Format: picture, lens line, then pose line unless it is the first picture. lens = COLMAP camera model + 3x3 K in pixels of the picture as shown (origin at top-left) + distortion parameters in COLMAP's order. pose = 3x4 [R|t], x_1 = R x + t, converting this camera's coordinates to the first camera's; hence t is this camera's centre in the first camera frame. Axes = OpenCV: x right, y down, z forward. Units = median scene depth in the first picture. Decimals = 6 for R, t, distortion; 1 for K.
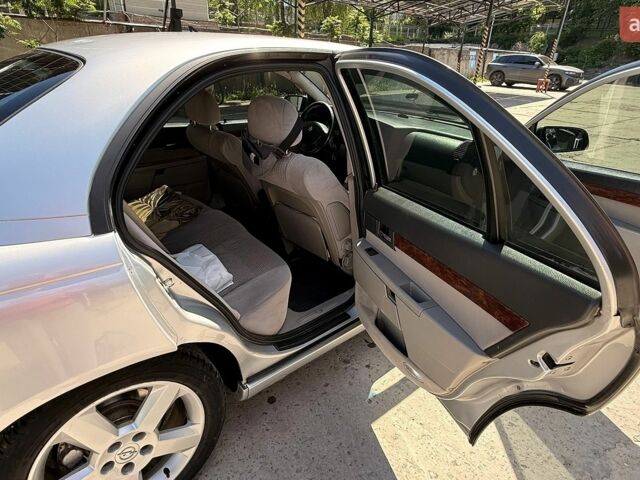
lens RADIAL K [[487.8, 0, 308.6], [0, 487.8, 240.2], [0, 0, 1]] dist [-0.003574, -0.002125]
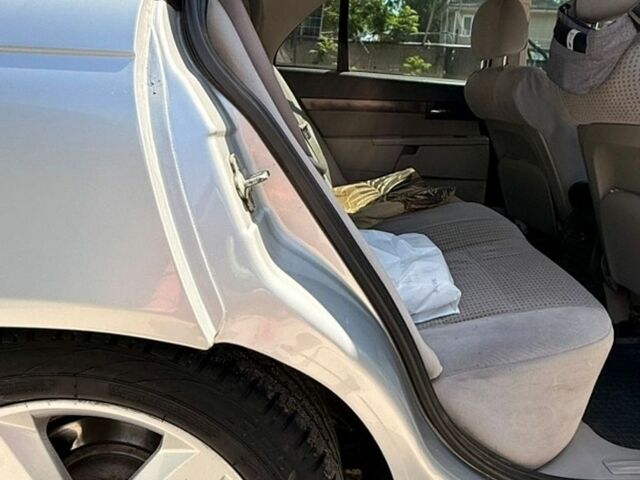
lens RADIAL K [[487.8, 0, 308.6], [0, 487.8, 240.2], [0, 0, 1]] dist [-0.003574, -0.002125]
pose [[0.787171, 0.168424, -0.593292, -0.008525], [-0.316176, 0.936161, -0.153740, 0.124413], [0.529523, 0.308604, 0.790170, 0.499617]]
